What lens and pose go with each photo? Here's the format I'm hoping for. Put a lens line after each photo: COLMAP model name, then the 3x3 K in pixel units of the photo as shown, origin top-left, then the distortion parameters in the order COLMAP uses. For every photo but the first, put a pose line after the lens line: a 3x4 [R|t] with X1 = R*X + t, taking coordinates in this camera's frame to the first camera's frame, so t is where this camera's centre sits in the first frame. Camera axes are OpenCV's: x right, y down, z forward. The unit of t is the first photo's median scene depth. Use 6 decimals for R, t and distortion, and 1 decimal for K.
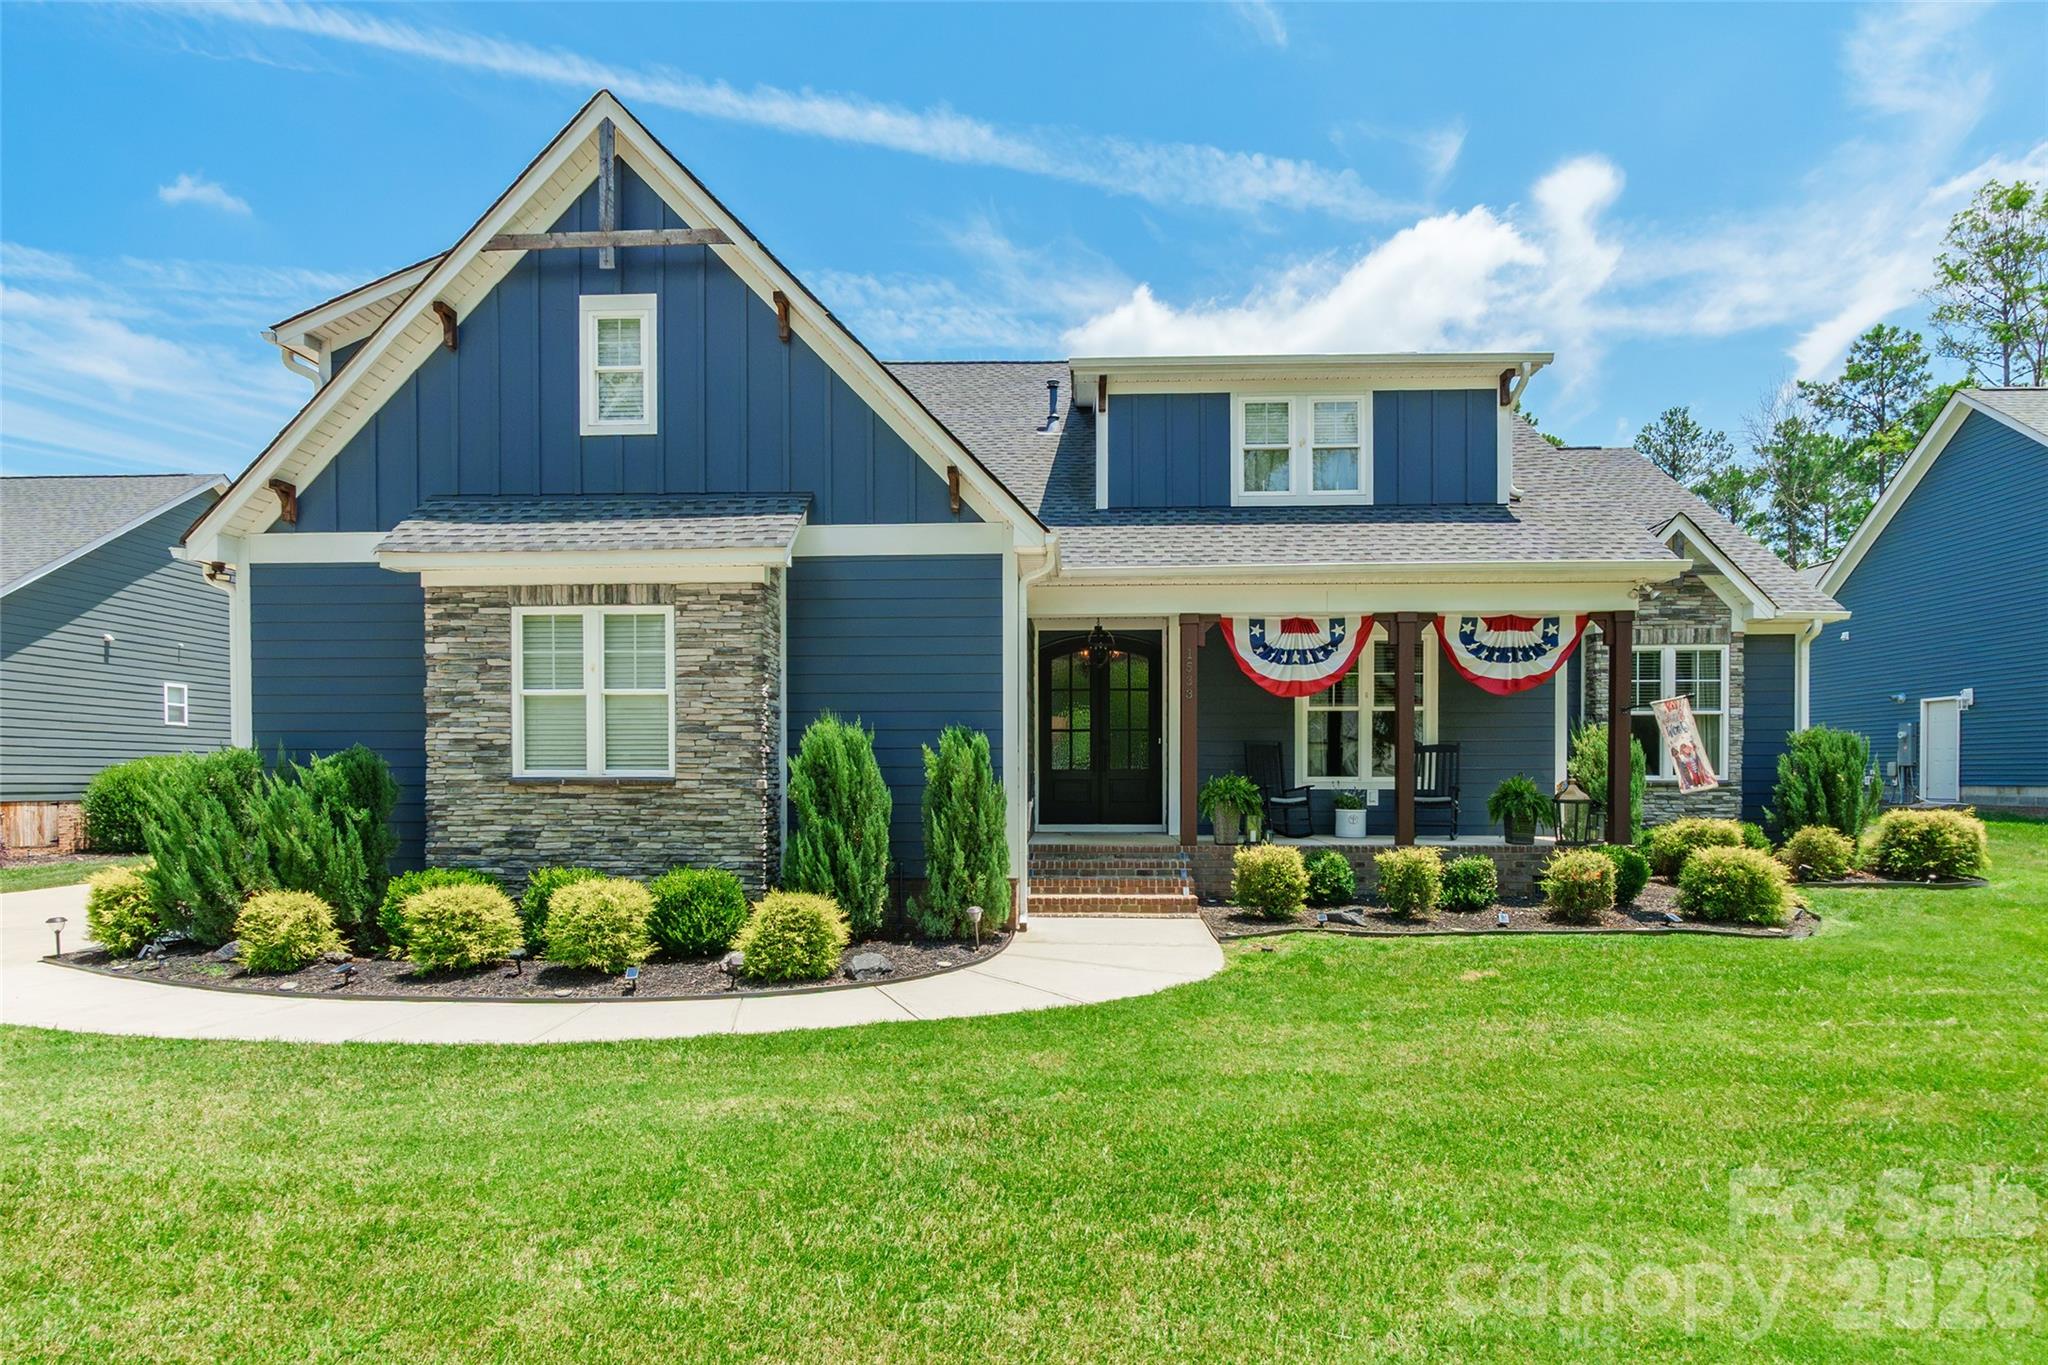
lens RADIAL K [[1096.8, 0, 1022.1], [0, 1096.8, 714.7], [0, 0, 1]] dist [-0.001754, -0.000731]
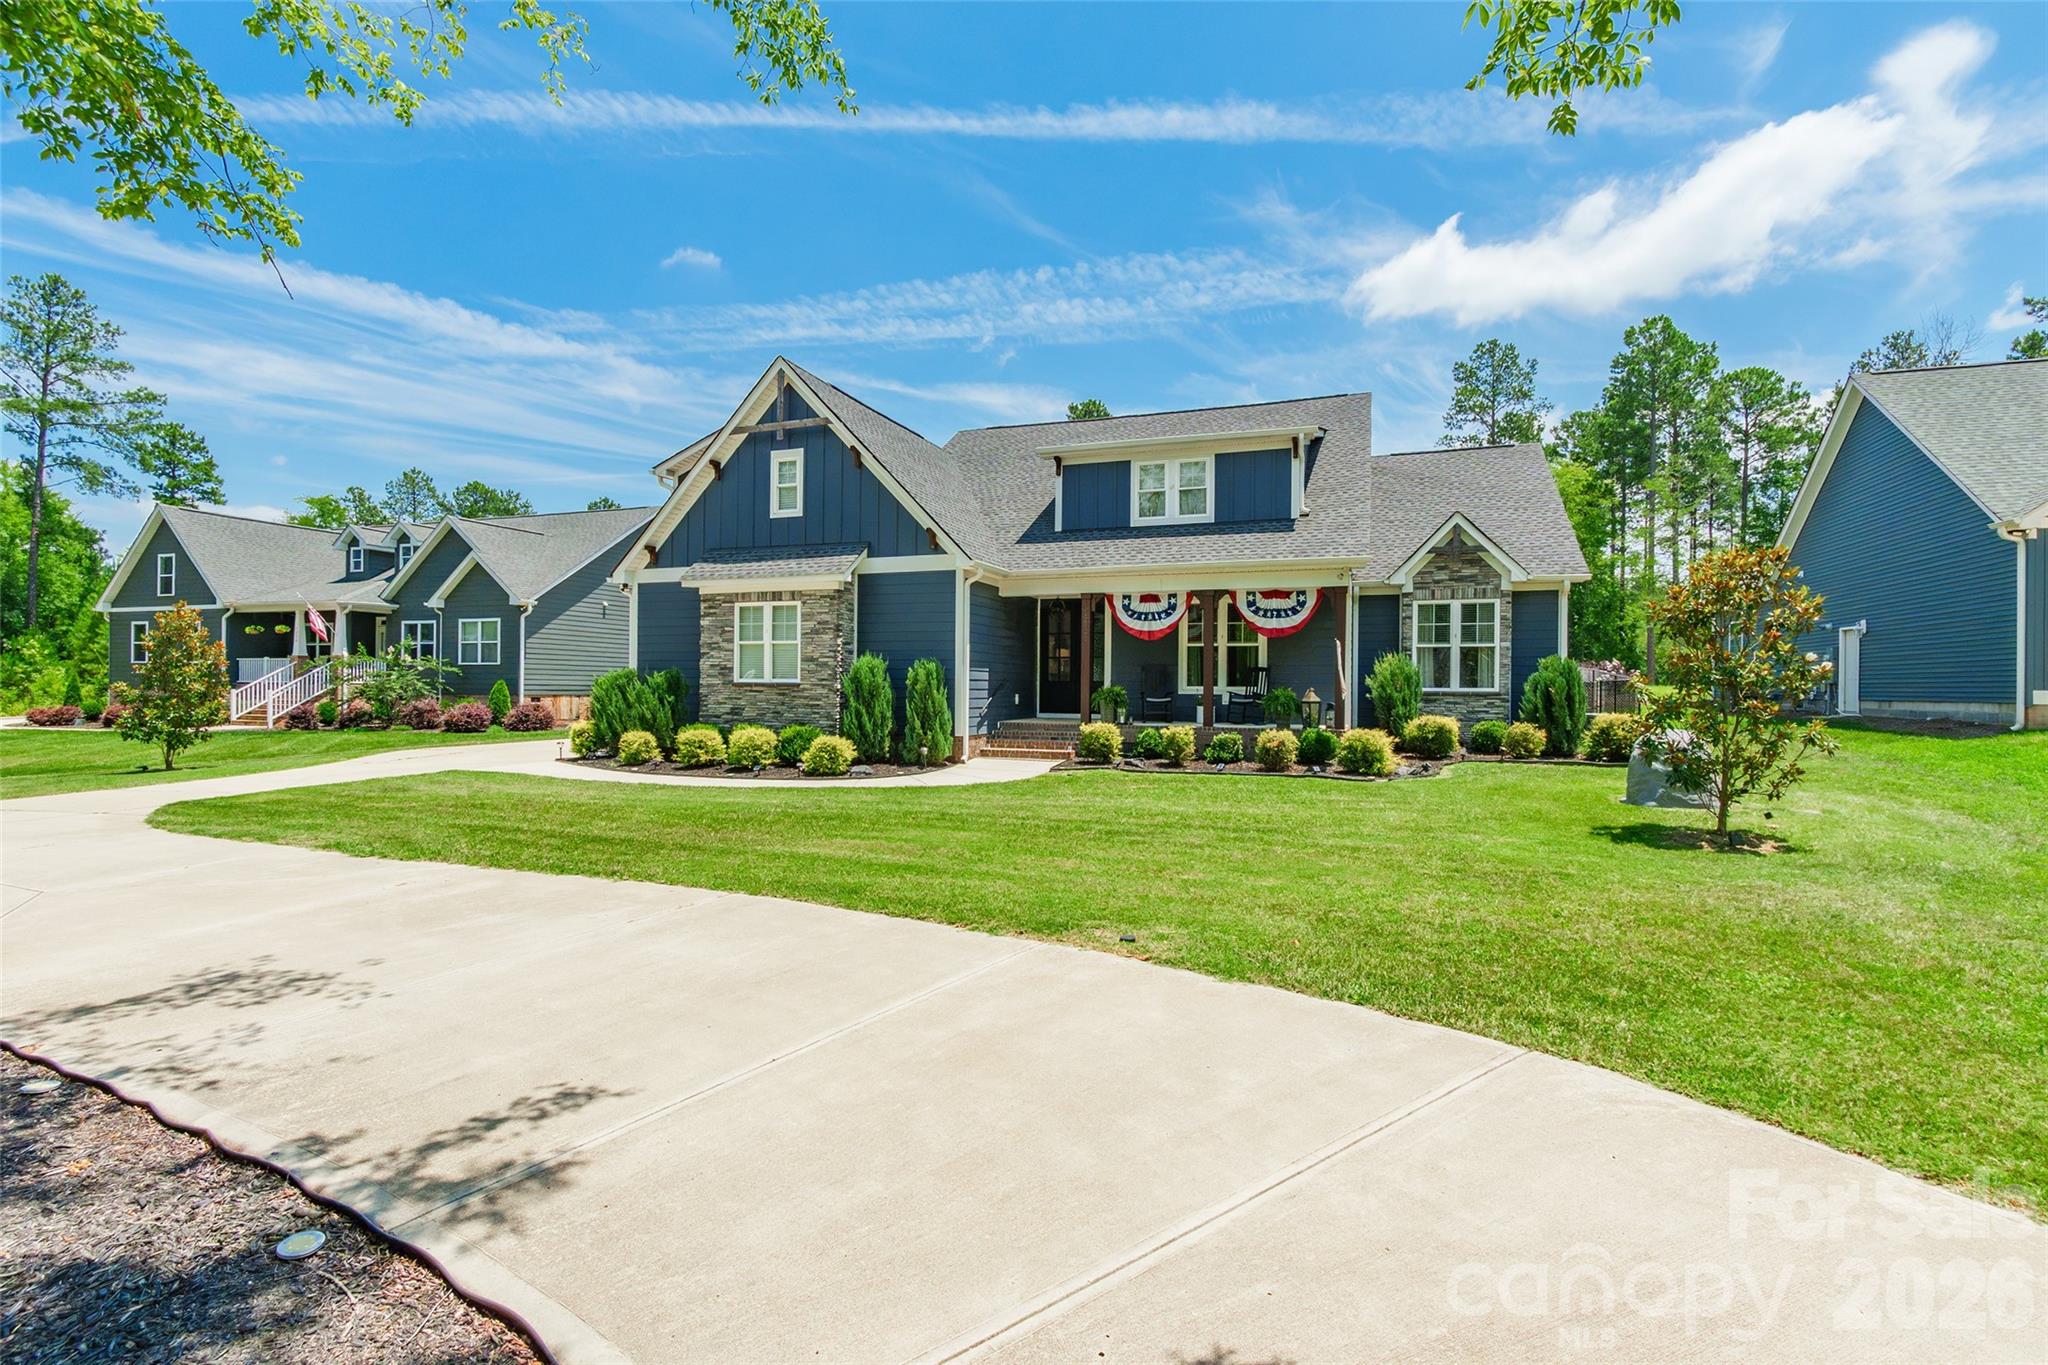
lens RADIAL K [[958.5, 0, 1016.0], [0, 958.5, 665.8], [0, 0, 1]] dist [-0.004186, -0.000765]
pose [[0.950564, 0.002255, -0.310519, 0.428214], [0.008110, 0.999452, 0.032085, -0.021093], [0.310422, -0.033017, 0.950025, -0.407216]]
